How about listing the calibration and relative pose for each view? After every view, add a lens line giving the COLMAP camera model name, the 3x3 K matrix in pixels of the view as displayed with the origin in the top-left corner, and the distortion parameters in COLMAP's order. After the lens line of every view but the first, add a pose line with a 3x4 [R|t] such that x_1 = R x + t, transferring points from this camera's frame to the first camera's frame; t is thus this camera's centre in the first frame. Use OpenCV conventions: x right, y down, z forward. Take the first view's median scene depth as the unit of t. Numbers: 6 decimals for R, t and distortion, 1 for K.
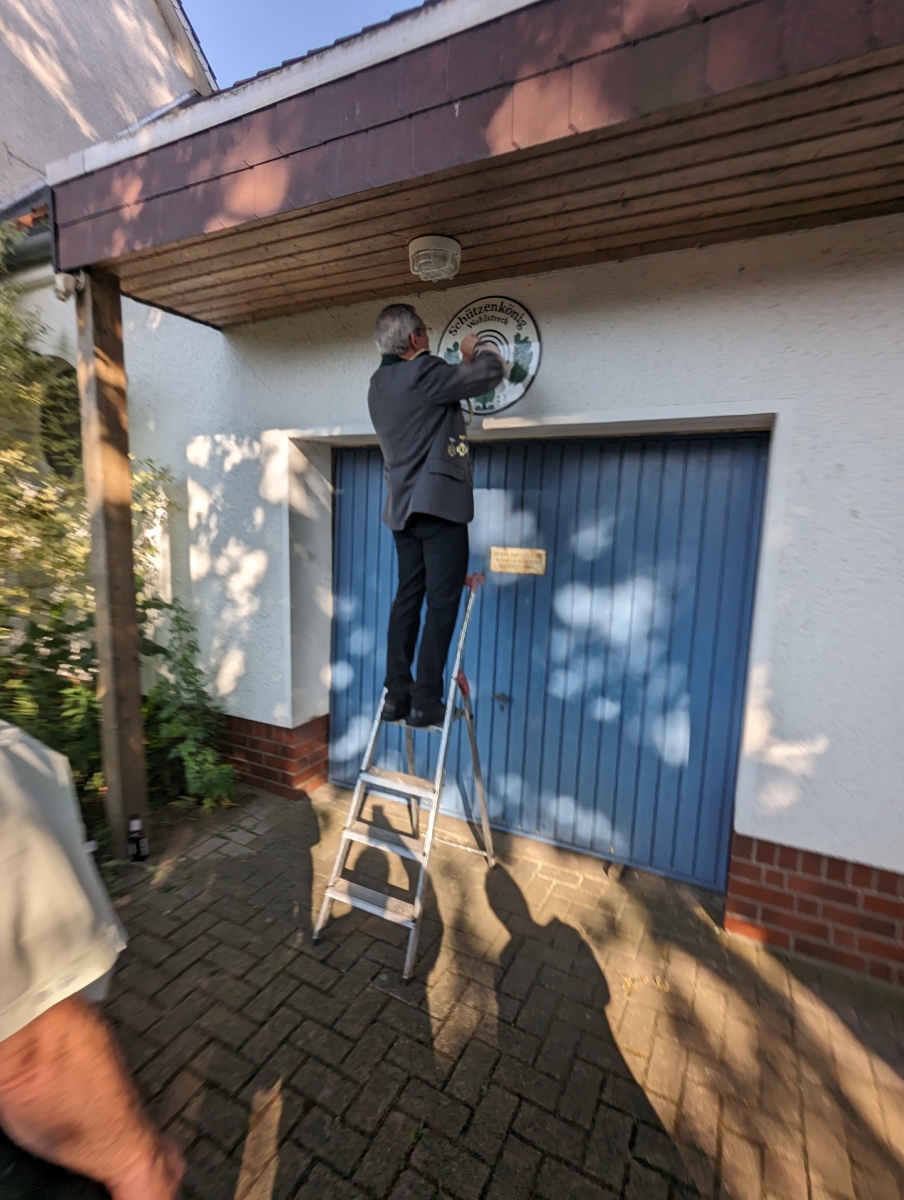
lens RADIAL K [[578.7, 0, 448.3], [0, 578.7, 600.7], [0, 0, 1]] dist [-0.003571, 0.009454]
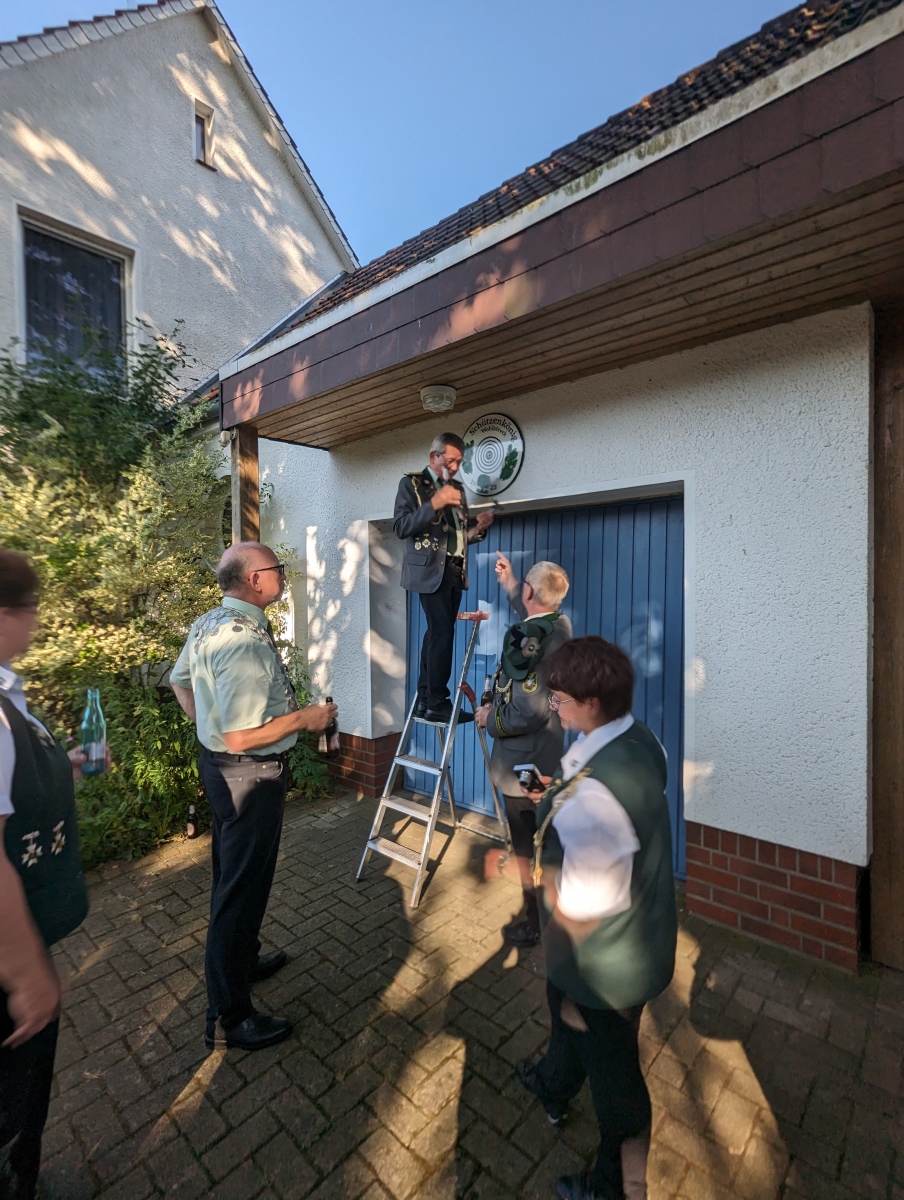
lens RADIAL K [[574.6, 0, 457.3], [0, 574.6, 601.0], [0, 0, 1]] dist [0.001590, 0.001590]
pose [[0.967342, -0.030159, -0.251675, 0.321168], [-0.000607, 0.992618, -0.121284, 0.086526], [0.253474, 0.117475, 0.960182, -0.285194]]
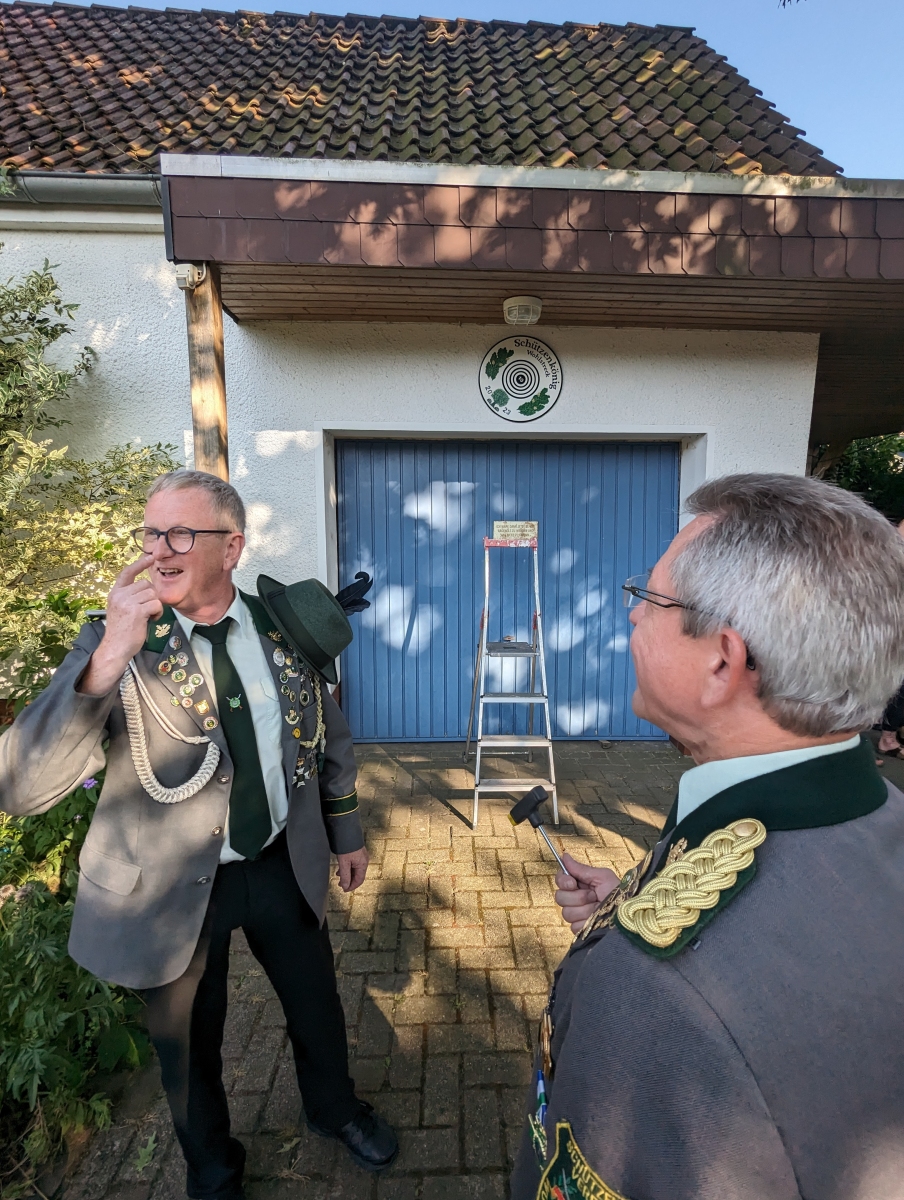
lens RADIAL K [[577.4, 0, 451.0], [0, 577.4, 598.8], [0, 0, 1]] dist [-0.003605, 0.001056]
pose [[0.864028, -0.102331, 0.492934, -0.773398], [0.094477, 0.994687, 0.040892, 0.016035], [-0.494499, 0.011239, 0.869105, -0.086229]]
